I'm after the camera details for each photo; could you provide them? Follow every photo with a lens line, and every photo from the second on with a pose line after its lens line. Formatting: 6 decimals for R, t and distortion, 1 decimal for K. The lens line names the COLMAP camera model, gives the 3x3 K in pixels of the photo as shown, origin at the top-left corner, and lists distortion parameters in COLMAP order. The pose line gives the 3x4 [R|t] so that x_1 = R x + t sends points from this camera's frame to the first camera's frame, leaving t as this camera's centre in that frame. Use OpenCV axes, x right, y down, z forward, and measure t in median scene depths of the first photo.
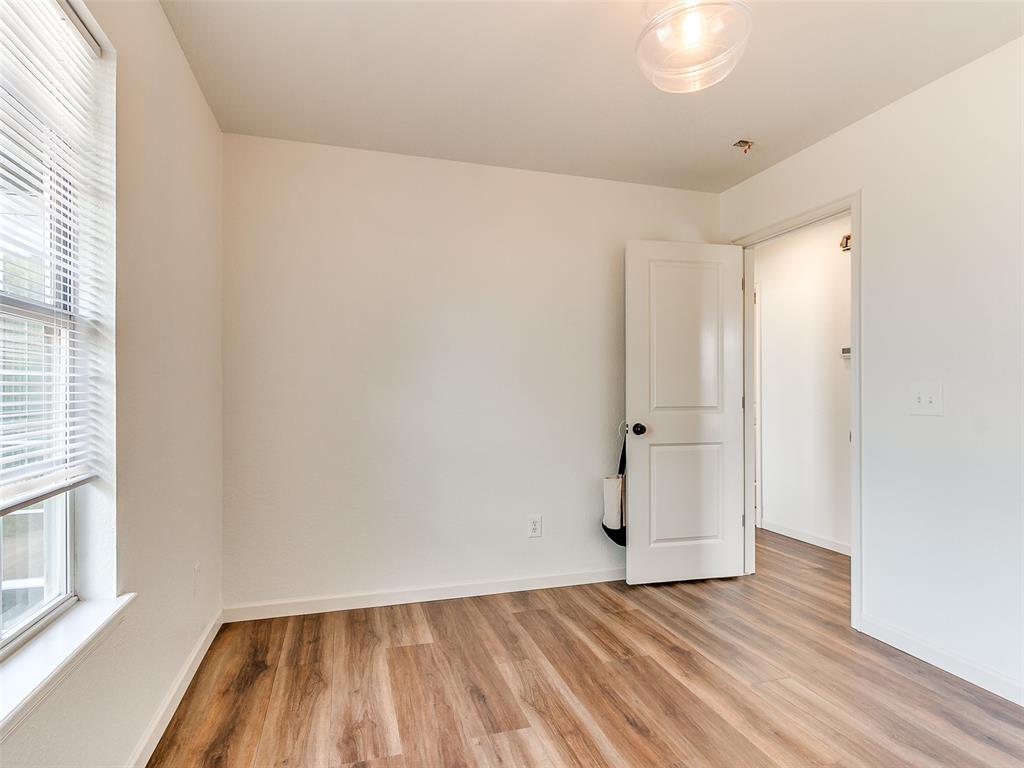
lens RADIAL K [[556.5, 0, 511.5], [0, 556.5, 389.9], [0, 0, 1]] dist [0.003478, -0.000022]
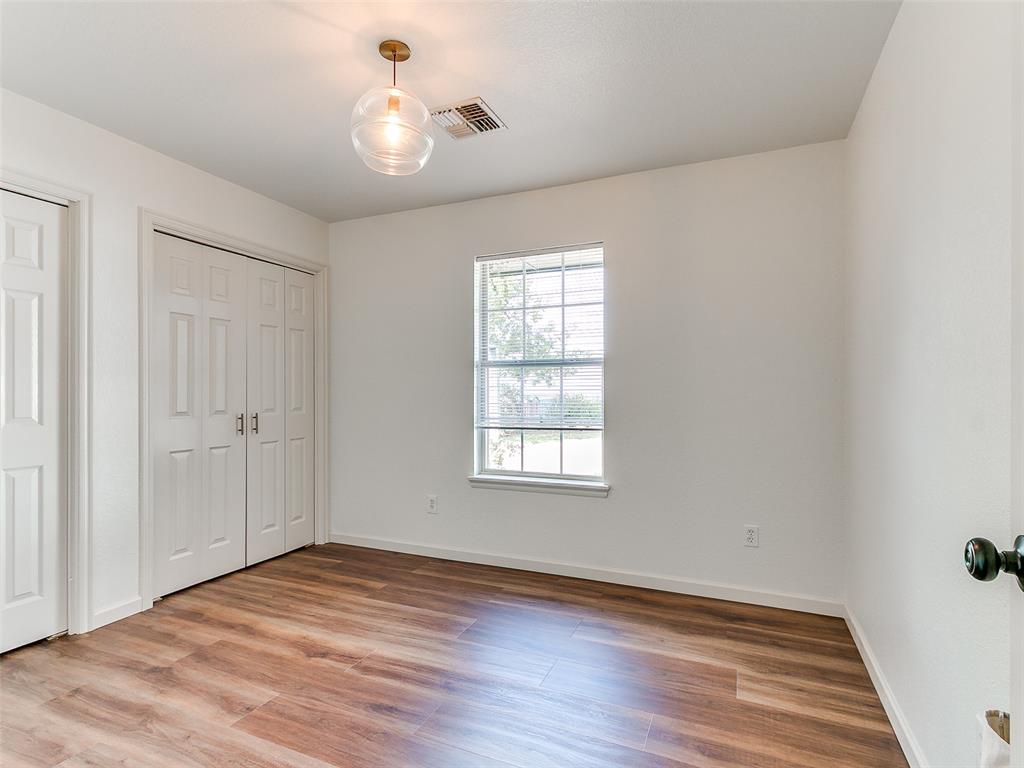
lens RADIAL K [[518.8, 0, 510.0], [0, 518.8, 382.6], [0, 0, 1]] dist [-0.002704, 0.000470]
pose [[-0.654741, -0.006474, -0.755825, 0.693173], [-0.000855, 0.999969, -0.007825, -0.013964], [0.755853, -0.004478, -0.654726, 1.292318]]
